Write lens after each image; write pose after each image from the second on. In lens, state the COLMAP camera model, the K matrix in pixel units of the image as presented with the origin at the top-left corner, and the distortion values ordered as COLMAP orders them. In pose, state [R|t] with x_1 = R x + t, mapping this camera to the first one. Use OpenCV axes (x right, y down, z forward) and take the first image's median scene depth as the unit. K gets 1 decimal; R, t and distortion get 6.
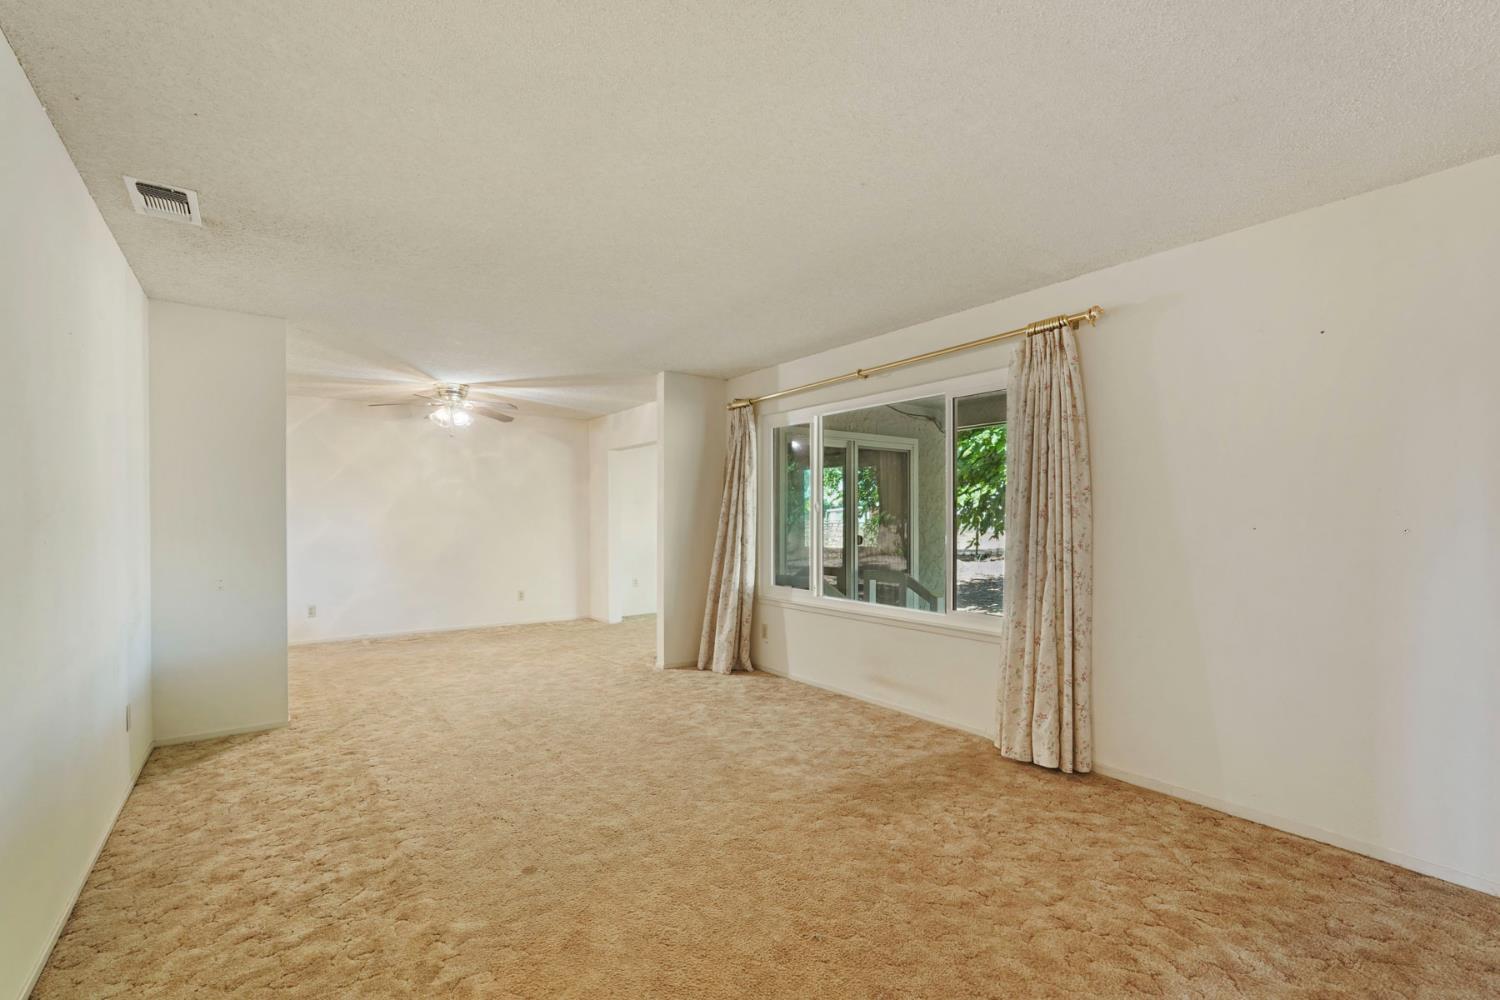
lens RADIAL K [[652.9, 0, 750.0], [0, 652.9, 500.0], [0, 0, 1]] dist [-0.013990, 0.006882]
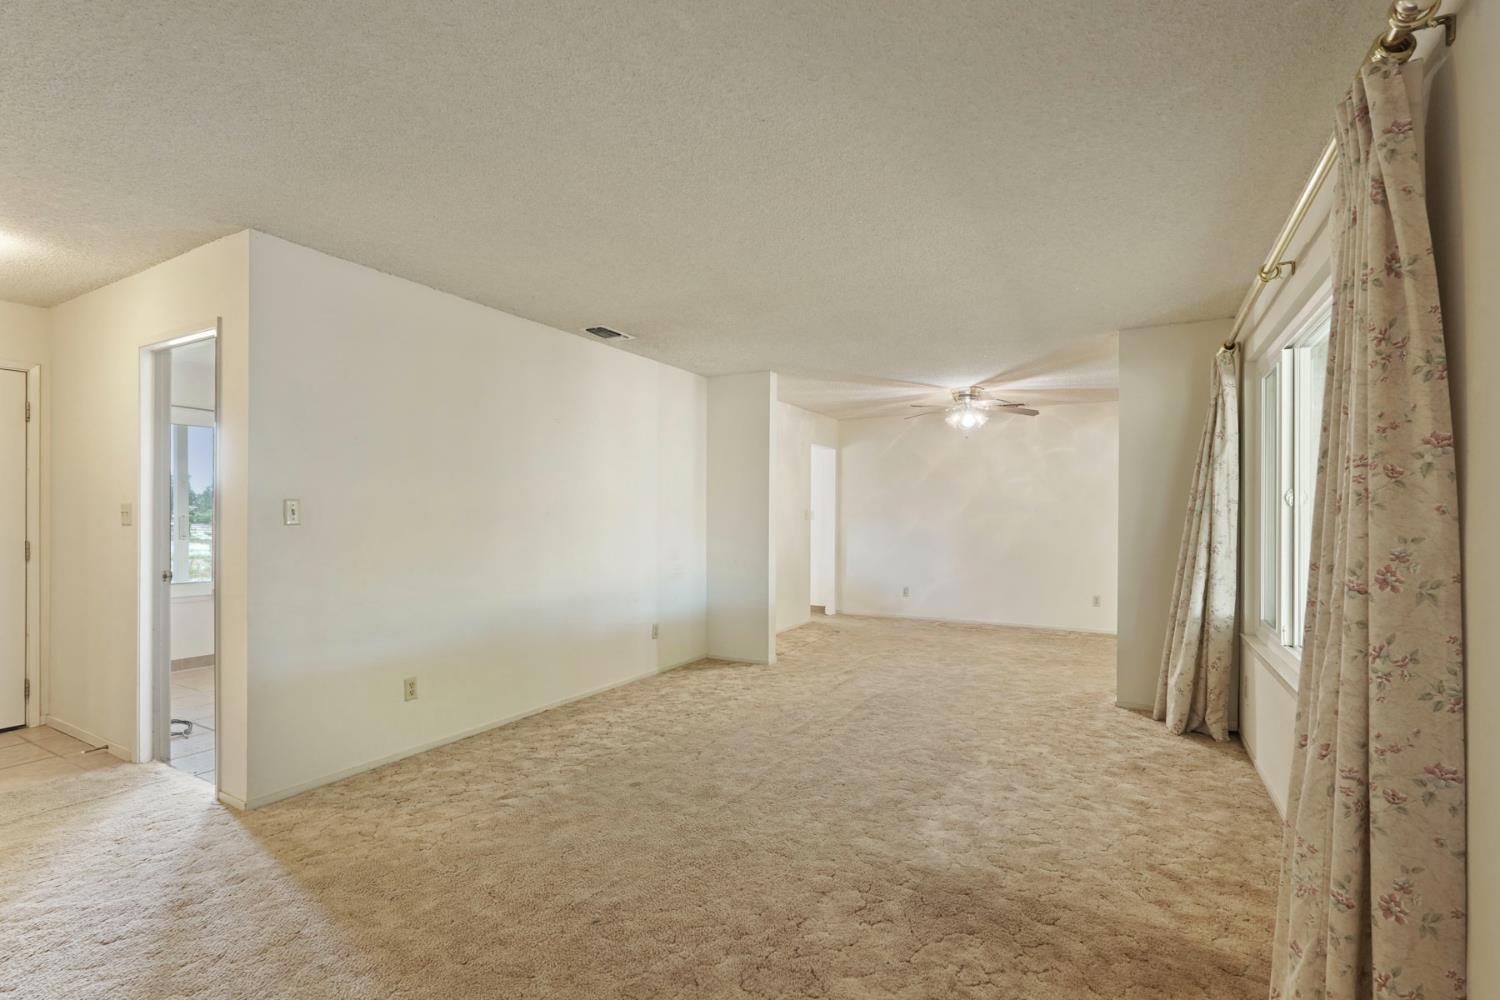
lens RADIAL K [[652.9, 0, 750.0], [0, 652.9, 500.0], [0, 0, 1]] dist [-0.013990, 0.006882]
pose [[0.452106, -0.017678, -0.891789, 0.485468], [0.019145, 0.999766, -0.010112, 0.010401], [0.891759, -0.012501, 0.452338, 0.323443]]
